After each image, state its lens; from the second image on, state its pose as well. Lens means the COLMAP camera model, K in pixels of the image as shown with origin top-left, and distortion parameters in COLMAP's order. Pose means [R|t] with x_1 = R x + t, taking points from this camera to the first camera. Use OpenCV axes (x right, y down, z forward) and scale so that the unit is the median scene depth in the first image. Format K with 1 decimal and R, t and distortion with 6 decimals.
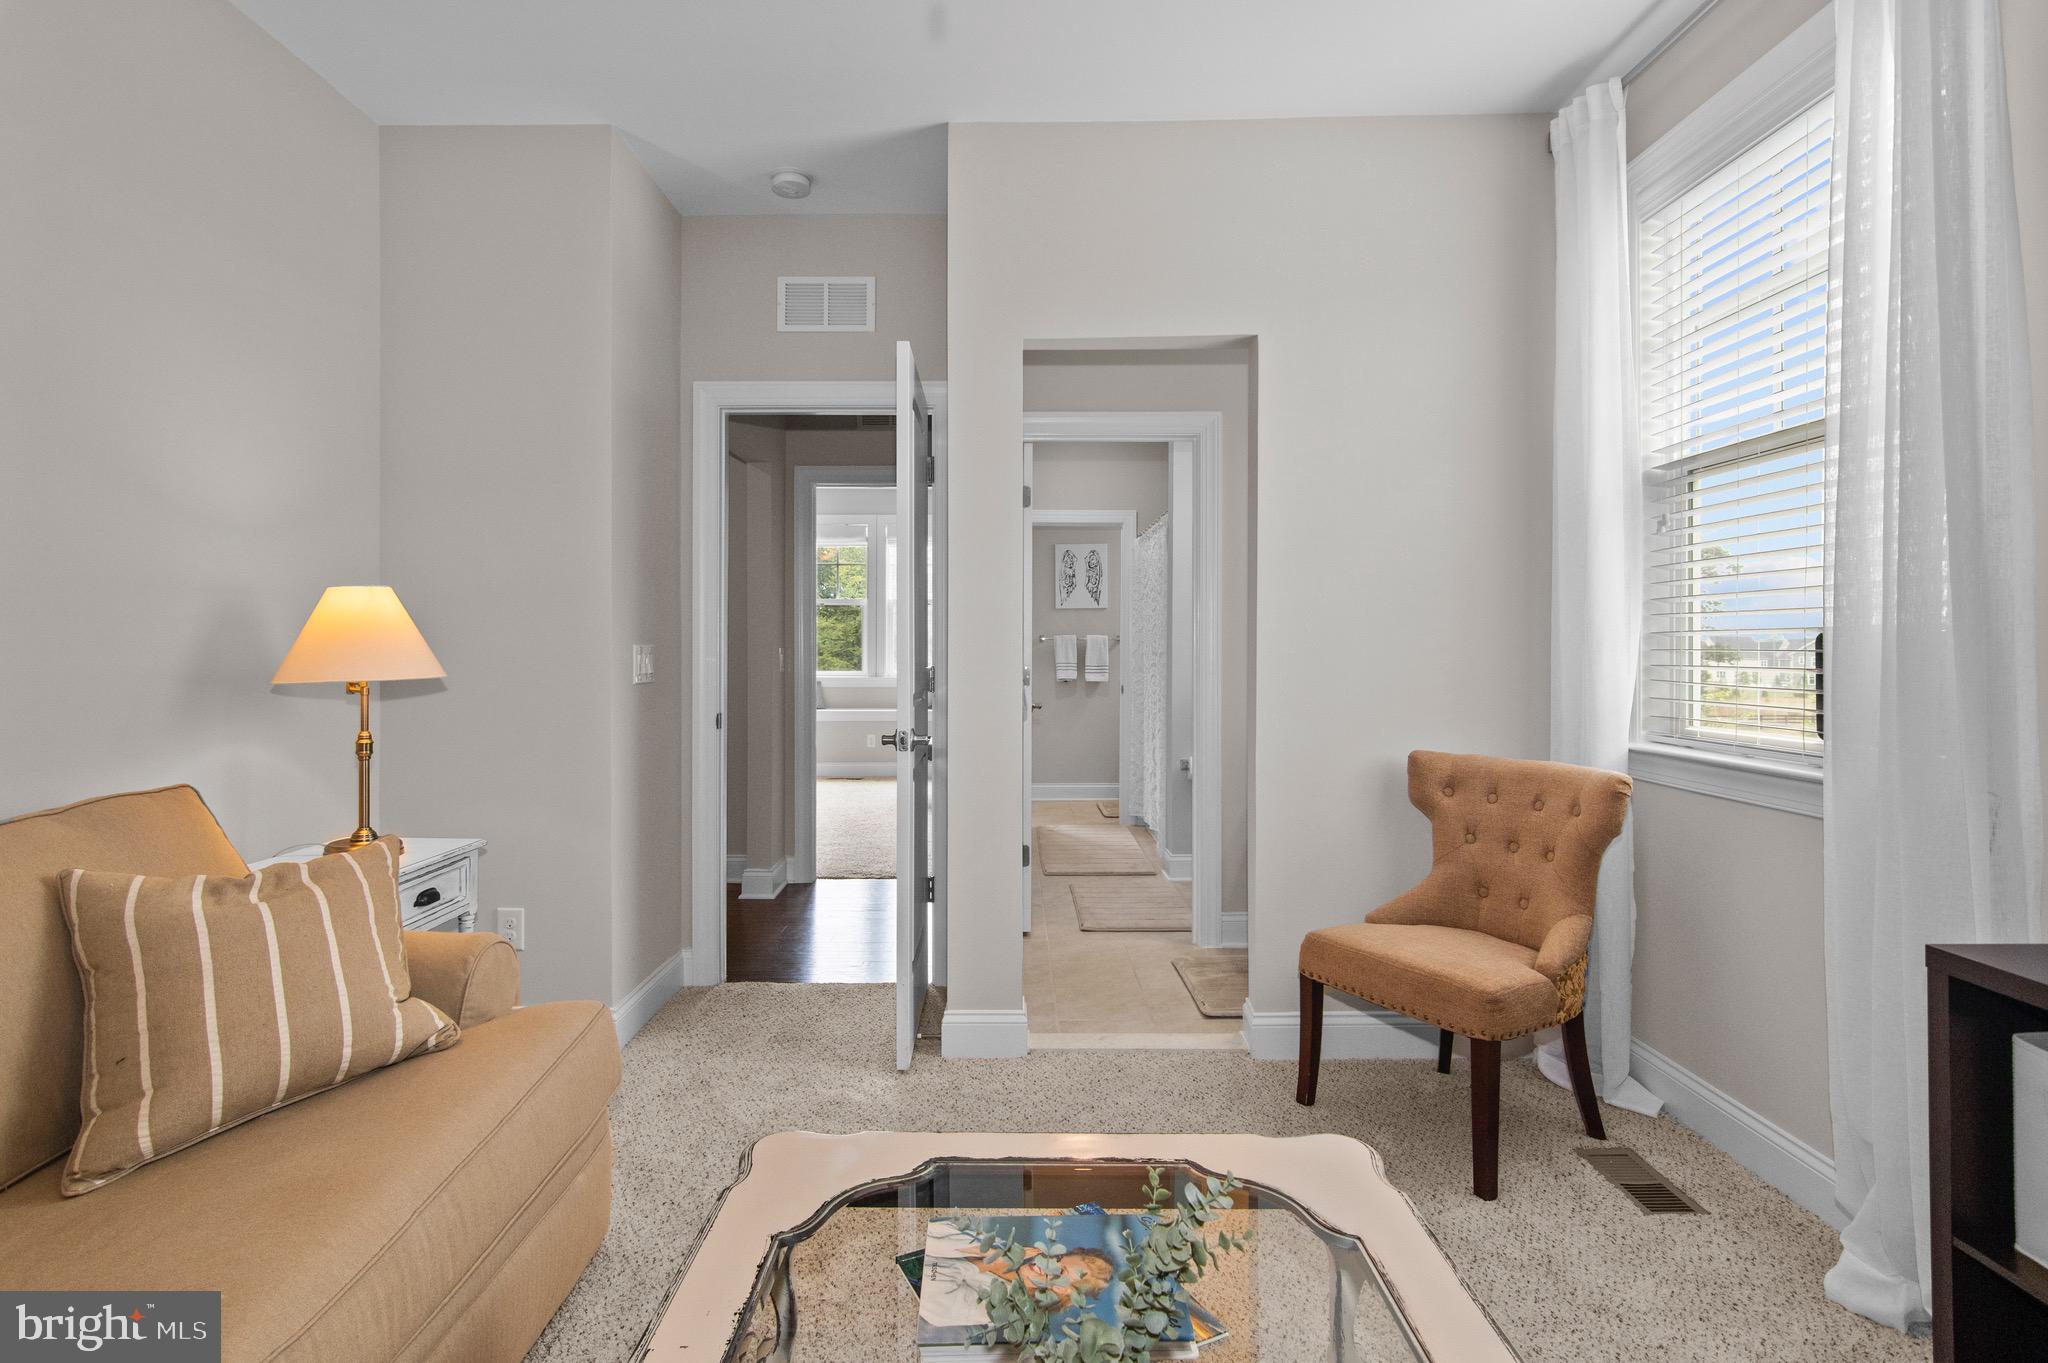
lens RADIAL K [[941.3, 0, 1019.5], [0, 941.3, 666.1], [0, 0, 1]] dist [0.000063, 0.000000]
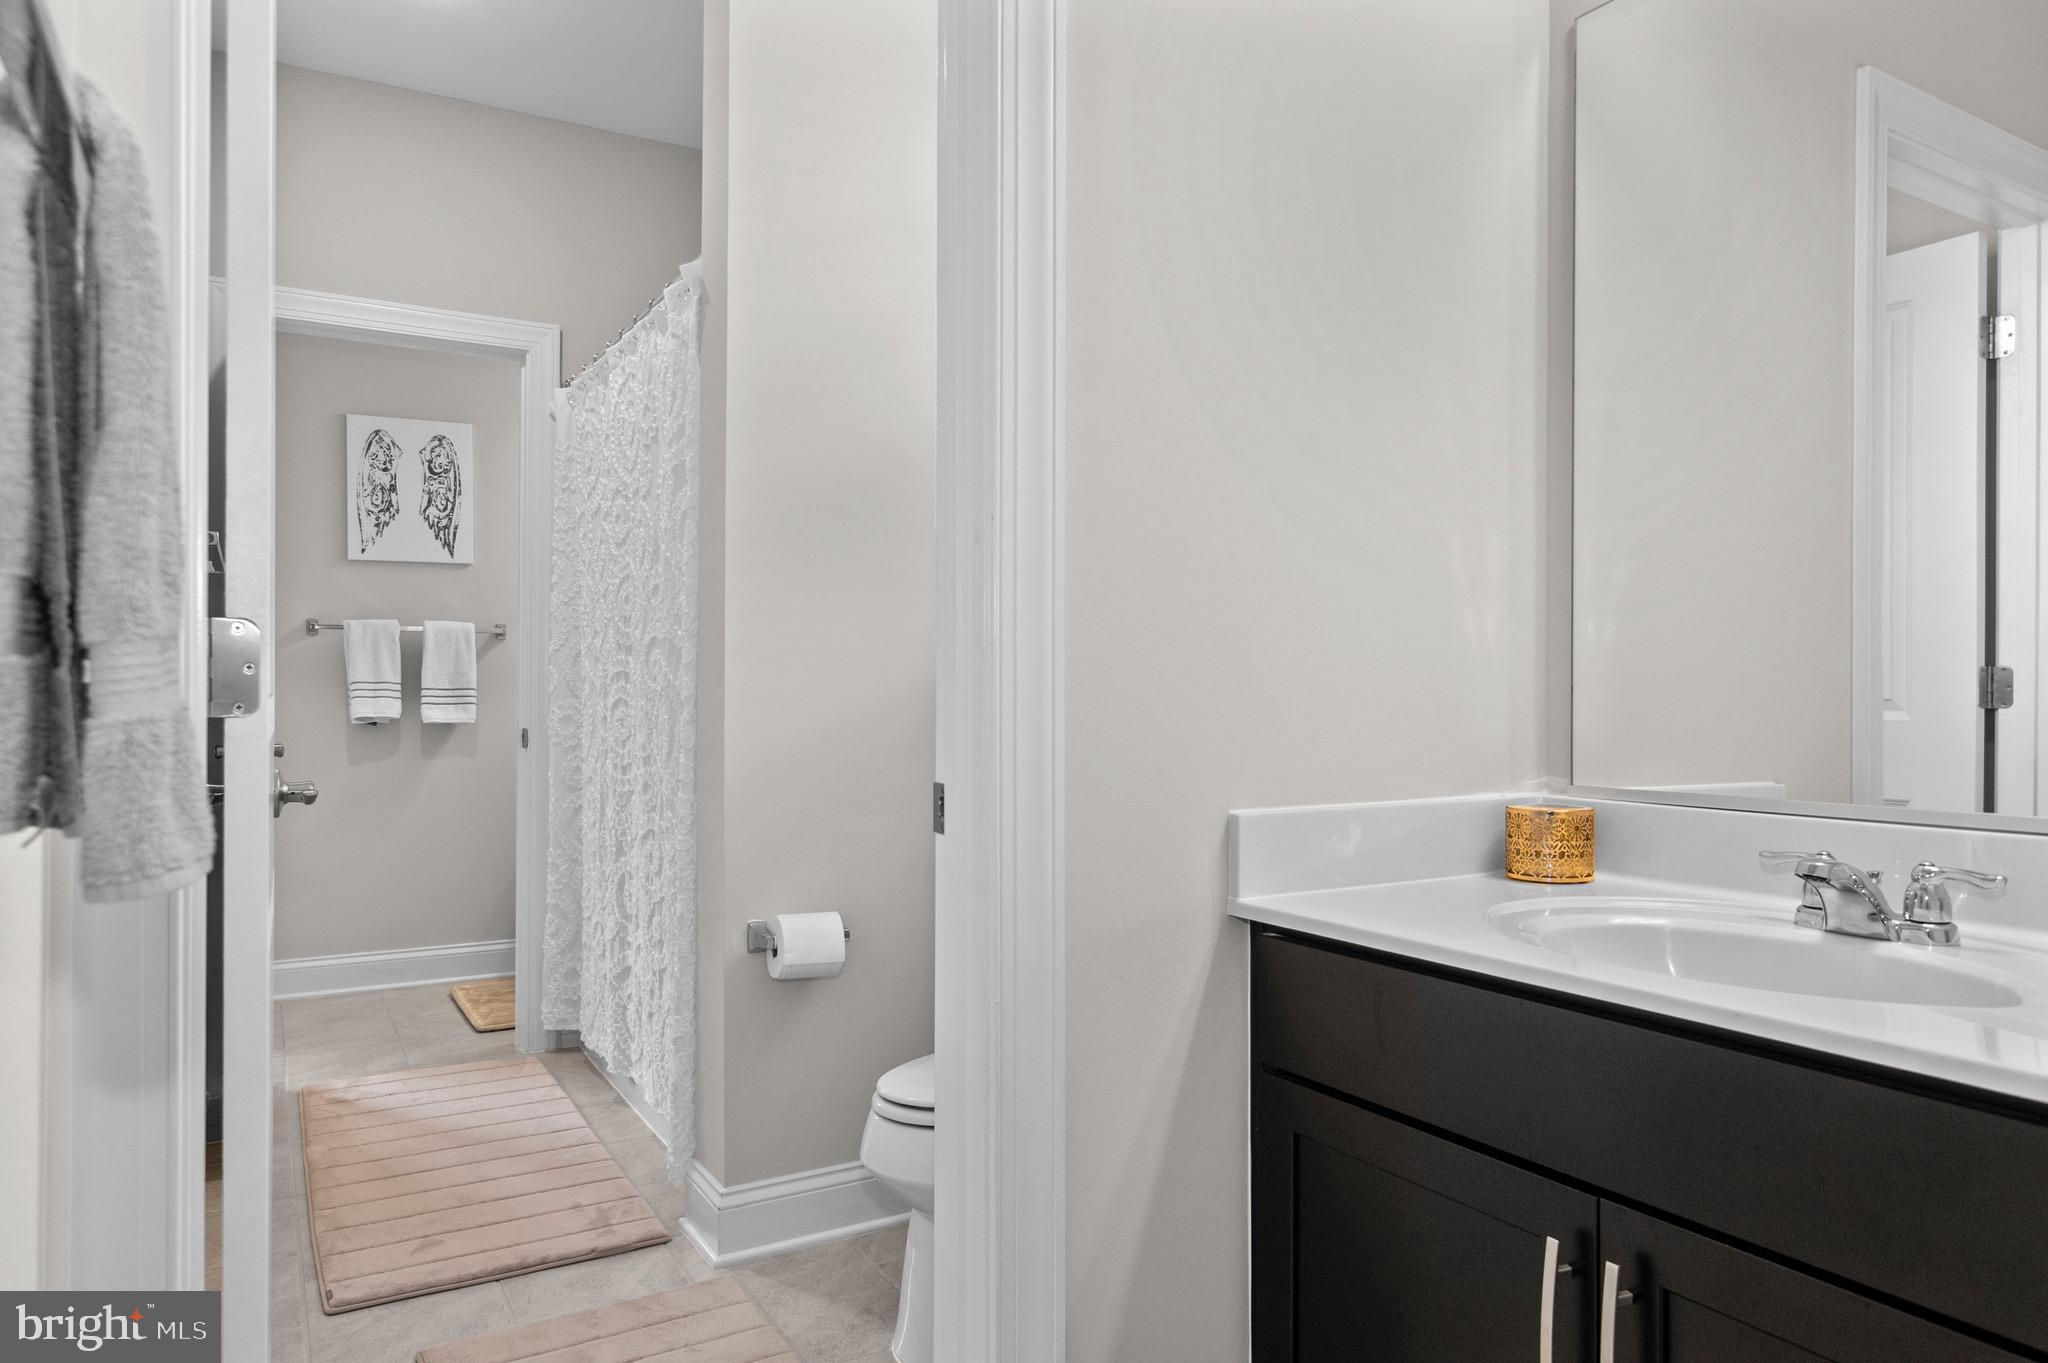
lens RADIAL K [[1303.8, 0, 1020.9], [0, 1303.8, 688.0], [0, 0, 1]] dist [-0.000916, 0.000000]
pose [[0.865610, -0.000335, 0.500718, 0.005604], [0.006137, 0.999932, -0.009940, 0.007436], [-0.500680, 0.011677, 0.865553, 0.312380]]
